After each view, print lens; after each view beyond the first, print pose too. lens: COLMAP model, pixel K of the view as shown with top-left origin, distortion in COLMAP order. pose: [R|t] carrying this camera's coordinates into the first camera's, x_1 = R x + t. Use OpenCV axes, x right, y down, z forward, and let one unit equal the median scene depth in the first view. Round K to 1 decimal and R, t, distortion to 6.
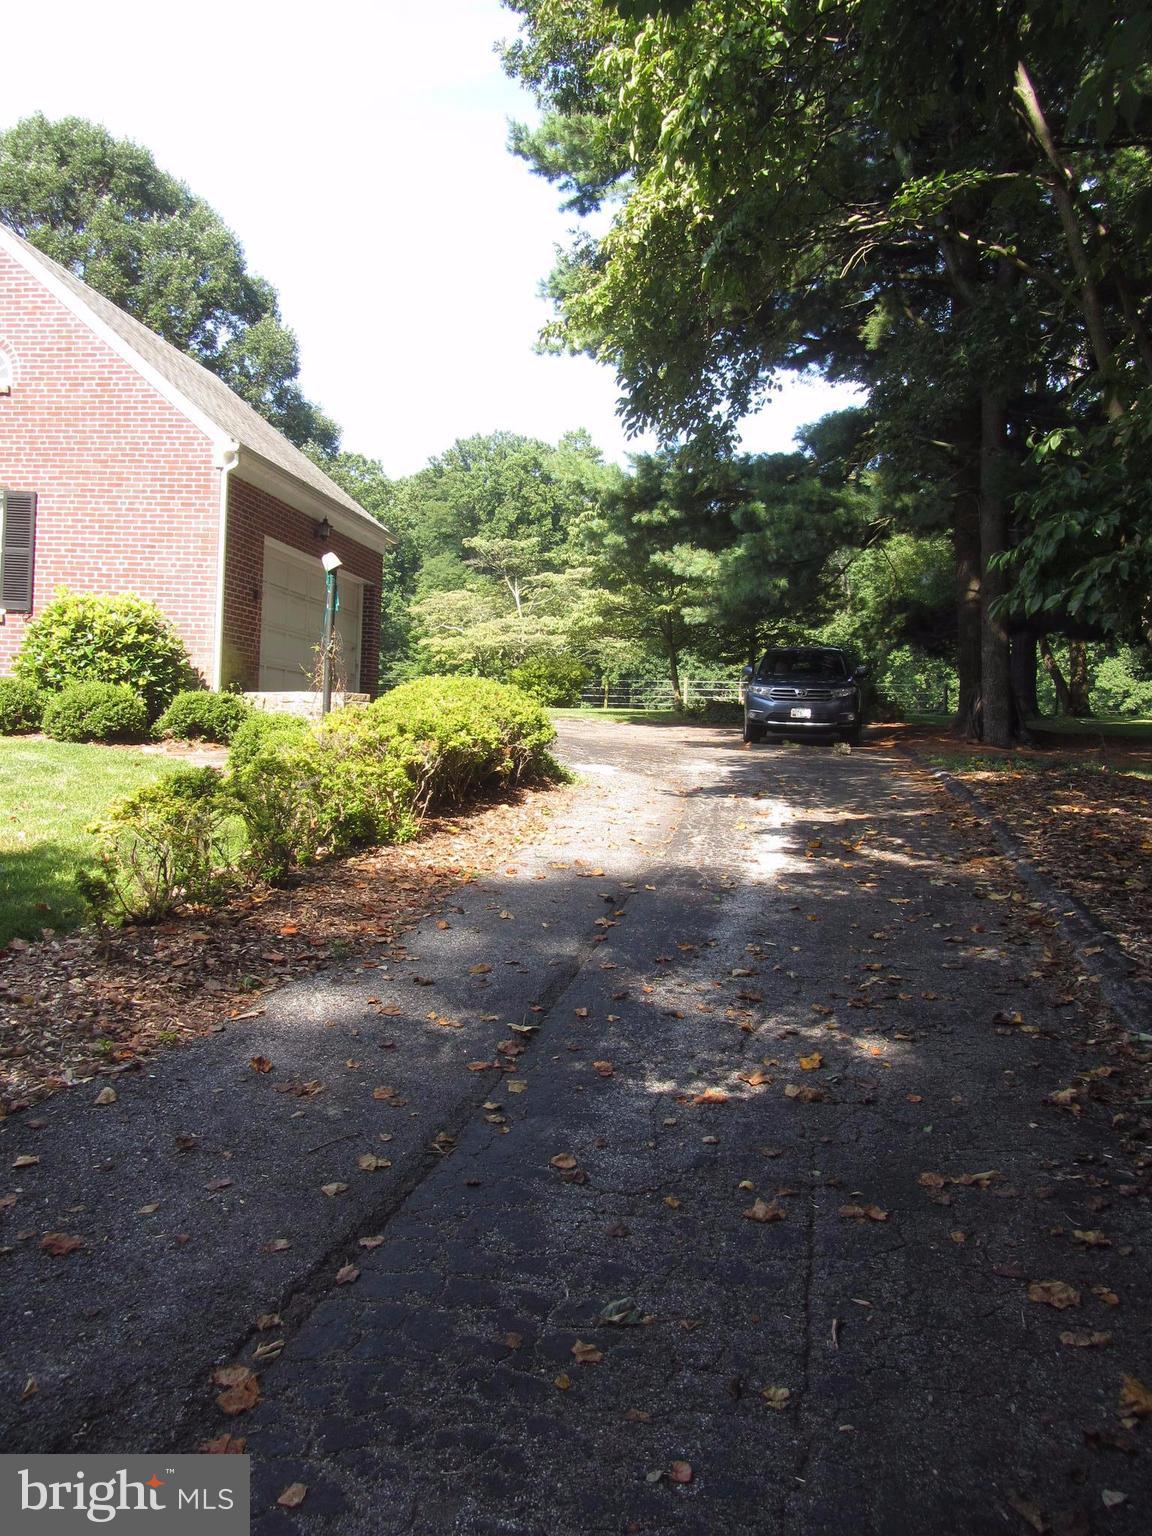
lens RADIAL K [[1290.9, 0, 576.0], [0, 1290.9, 768.0], [0, 0, 1]] dist [-0.043084, 0.013973]
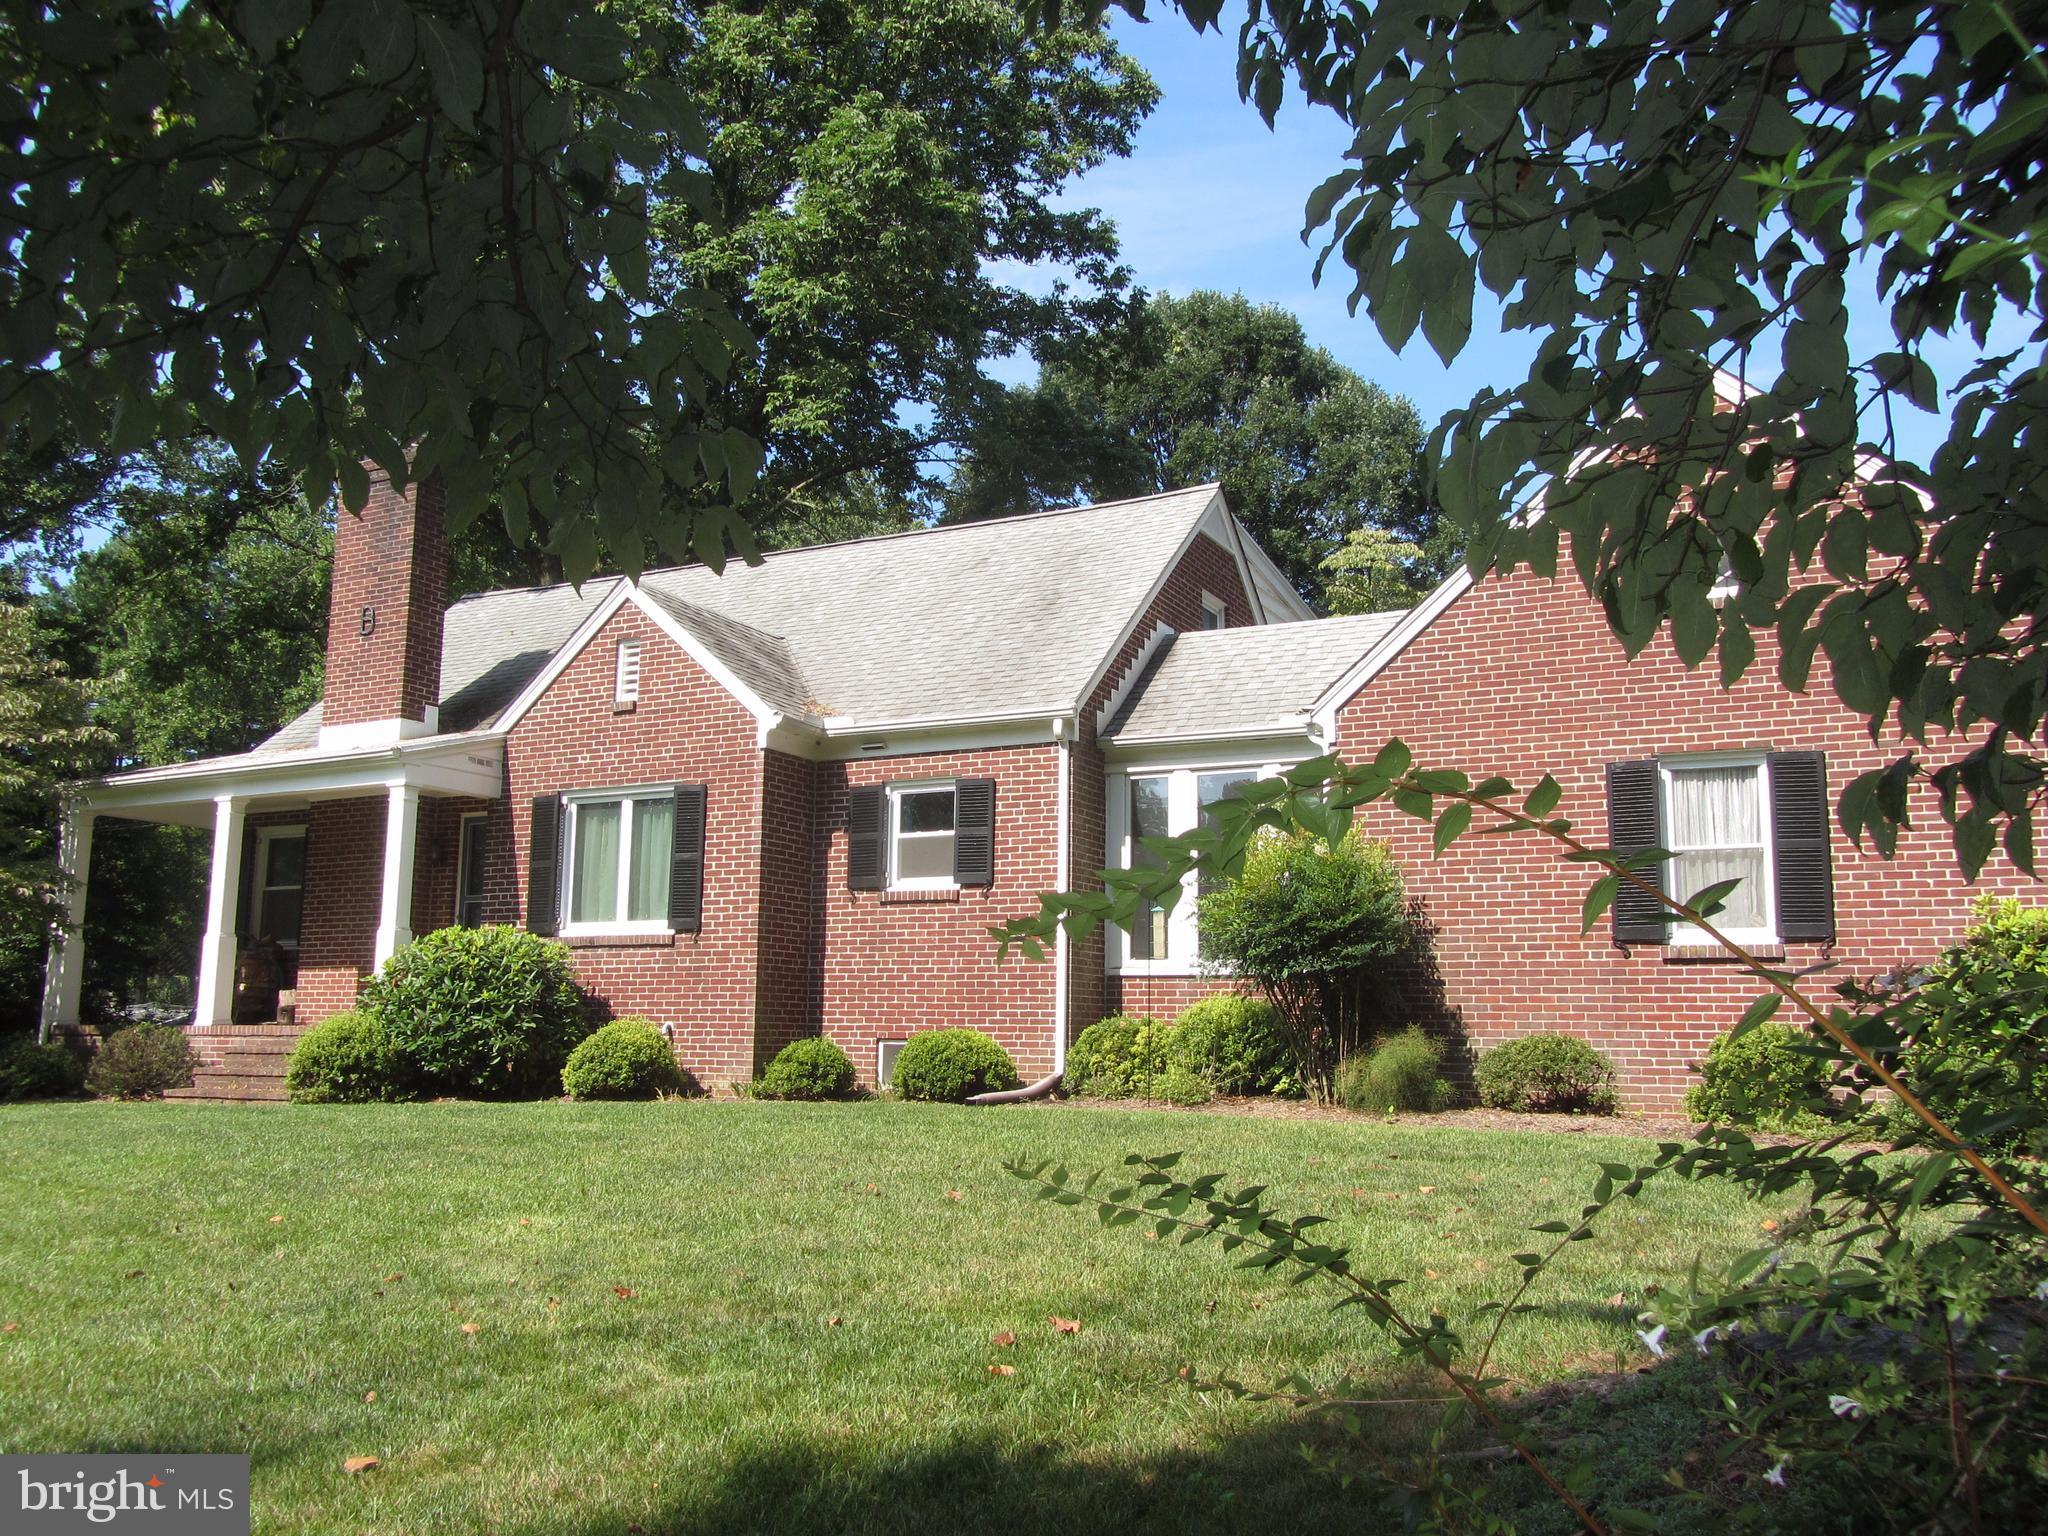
lens RADIAL K [[1721.2, 0, 1024.0], [0, 1721.2, 768.0], [0, 0, 1]] dist [-0.043084, 0.013973]
pose [[0.928105, -0.081572, -0.363274, -0.482478], [0.012563, 0.982010, -0.188411, -0.050878], [0.372108, 0.170301, 0.912433, 0.070550]]
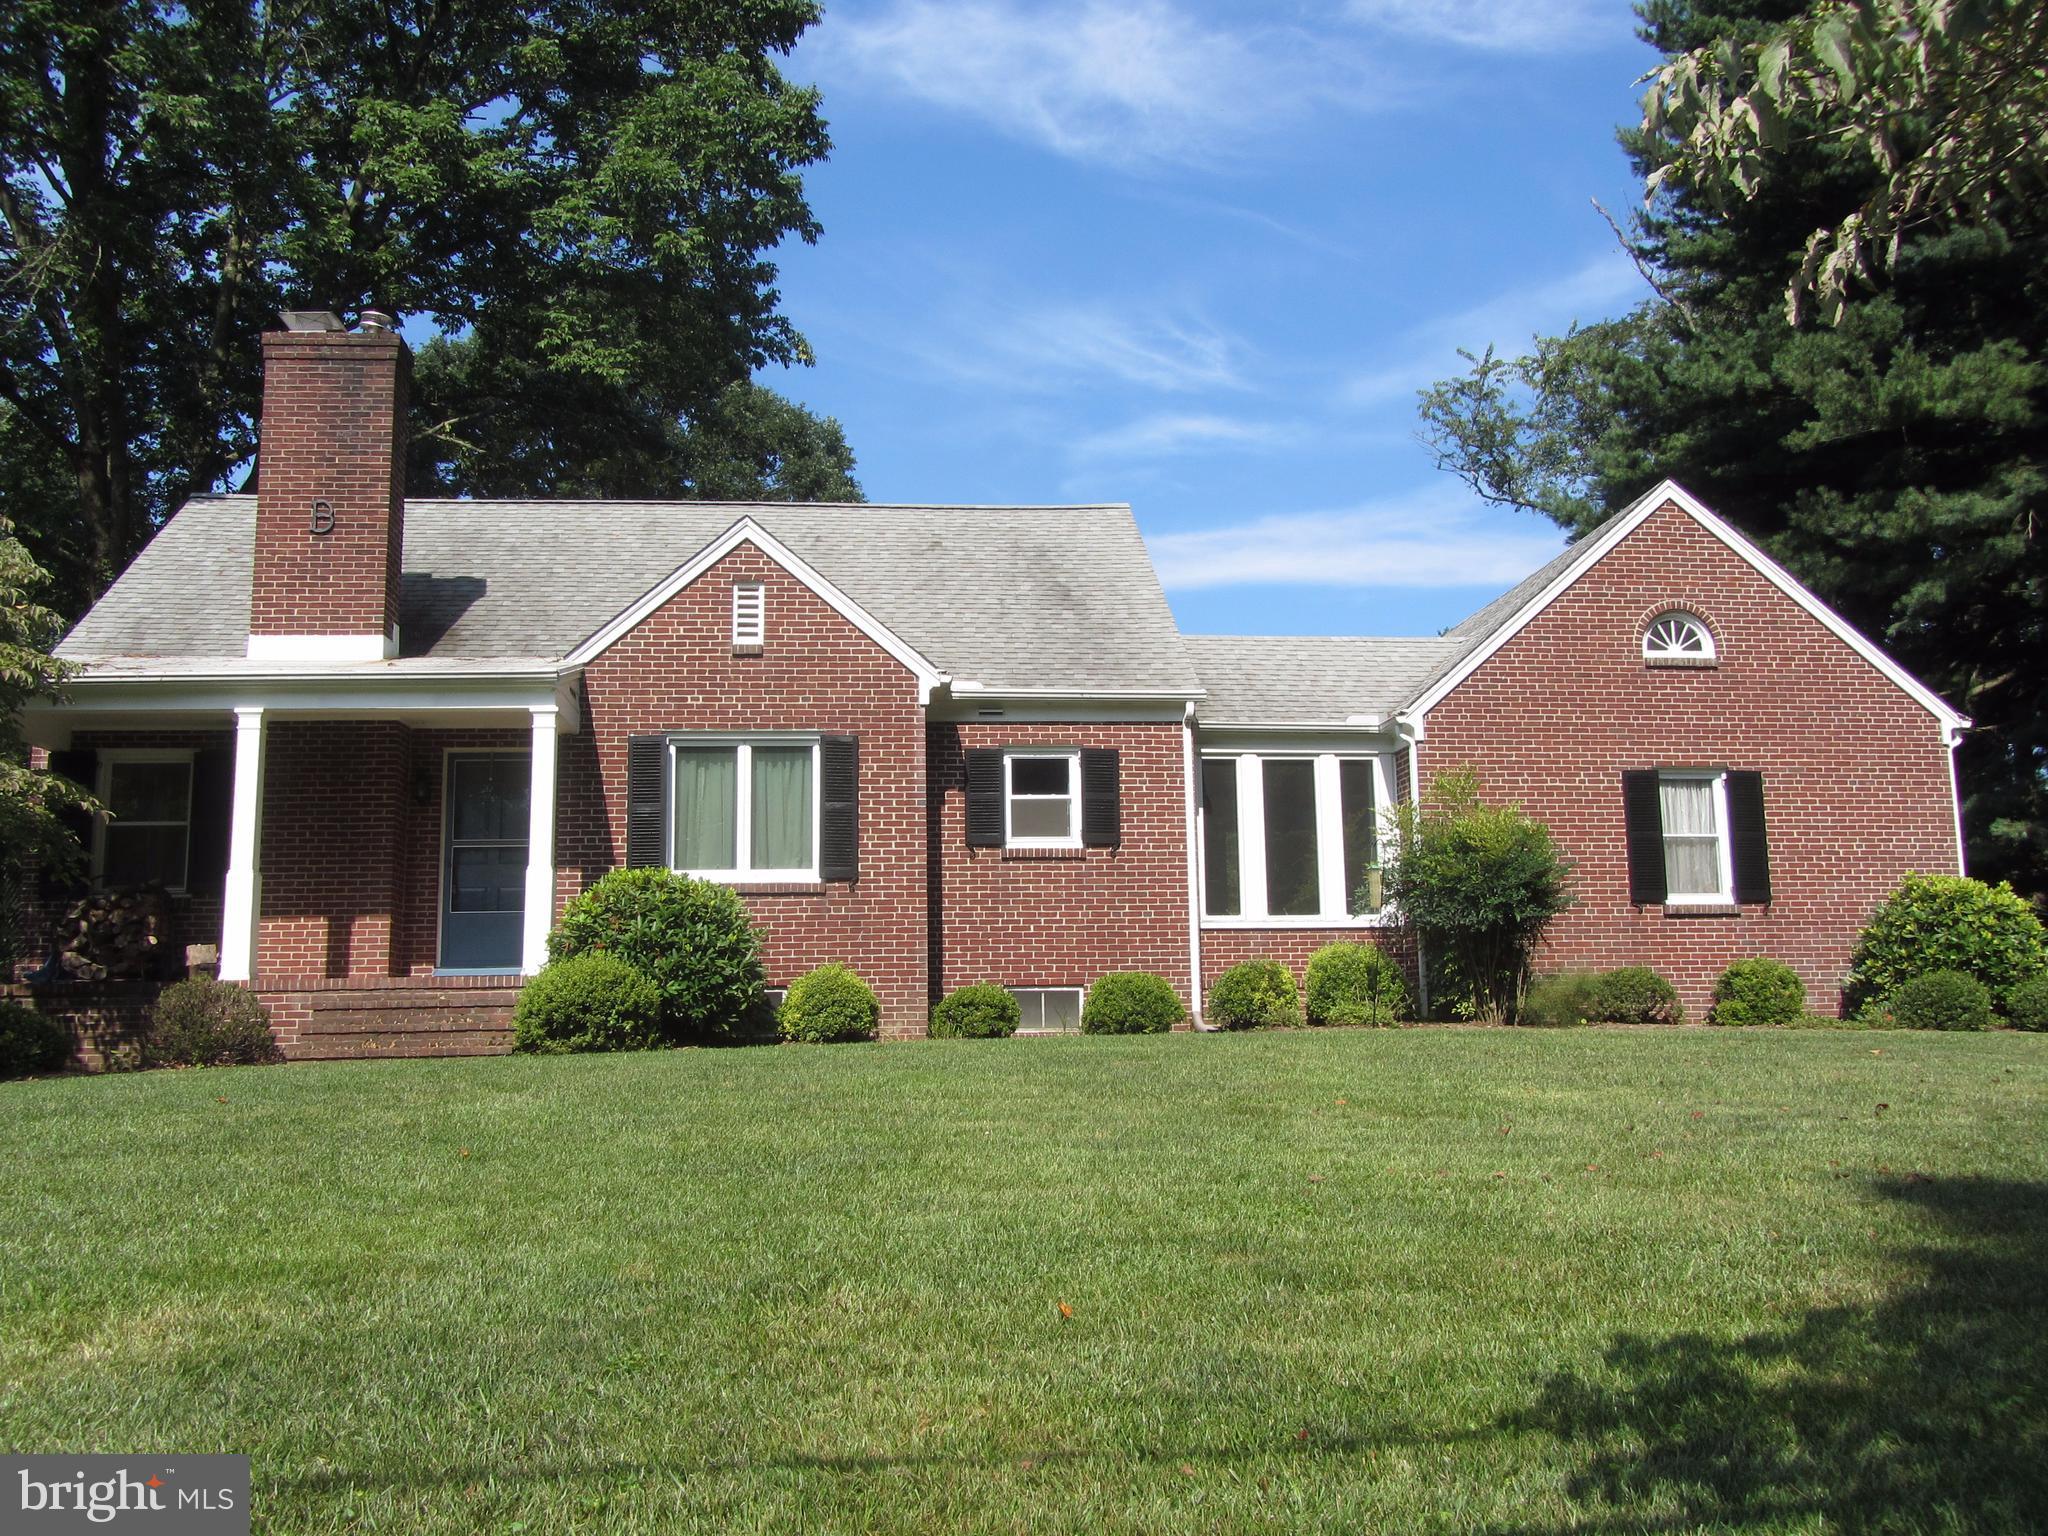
lens RADIAL K [[1721.2, 0, 1024.0], [0, 1721.2, 768.0], [0, 0, 1]] dist [-0.043084, 0.013973]
pose [[0.979855, -0.016650, 0.199013, -1.185912], [0.052563, 0.982885, -0.176565, -0.027770], [-0.192667, 0.183469, 0.963960, -0.089001]]
